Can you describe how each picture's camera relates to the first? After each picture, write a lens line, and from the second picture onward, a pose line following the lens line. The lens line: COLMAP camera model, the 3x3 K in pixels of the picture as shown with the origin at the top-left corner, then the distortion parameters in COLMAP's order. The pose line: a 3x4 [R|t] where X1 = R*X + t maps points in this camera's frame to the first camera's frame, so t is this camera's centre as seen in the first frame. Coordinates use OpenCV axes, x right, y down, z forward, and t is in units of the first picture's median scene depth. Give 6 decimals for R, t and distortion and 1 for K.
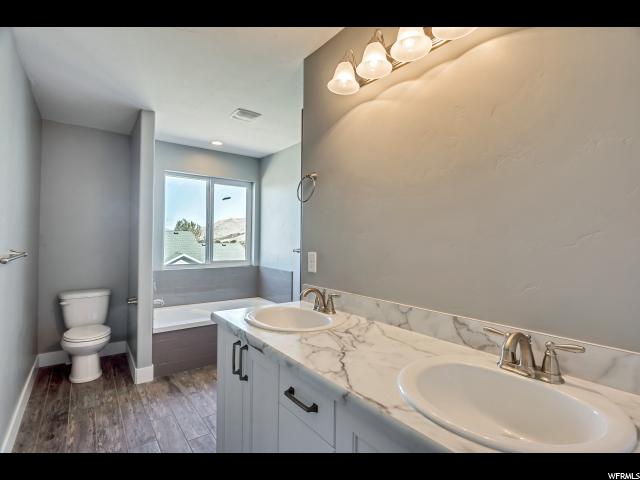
lens RADIAL K [[327.8, 0, 317.2], [0, 327.8, 236.9], [0, 0, 1]] dist [0.006915, 0.000927]
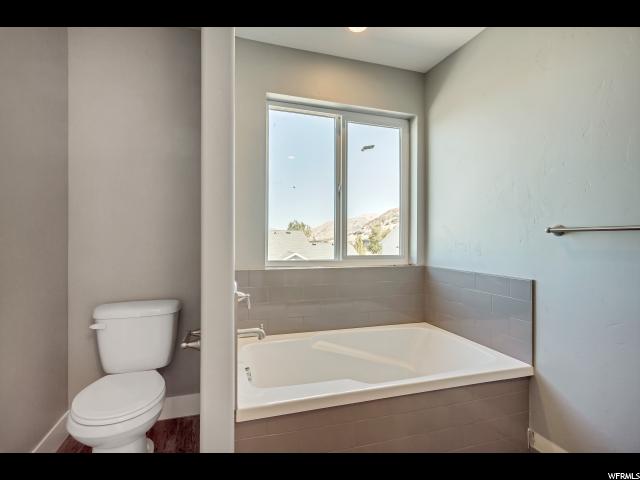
lens RADIAL K [[327.8, 0, 320.4], [0, 327.8, 239.9], [0, 0, 1]] dist [0.006915, 0.000927]
pose [[0.952666, -0.003106, -0.304003, -0.179286], [0.004693, 0.999979, 0.004489, 0.041363], [0.303983, -0.005703, 0.952660, 0.421287]]
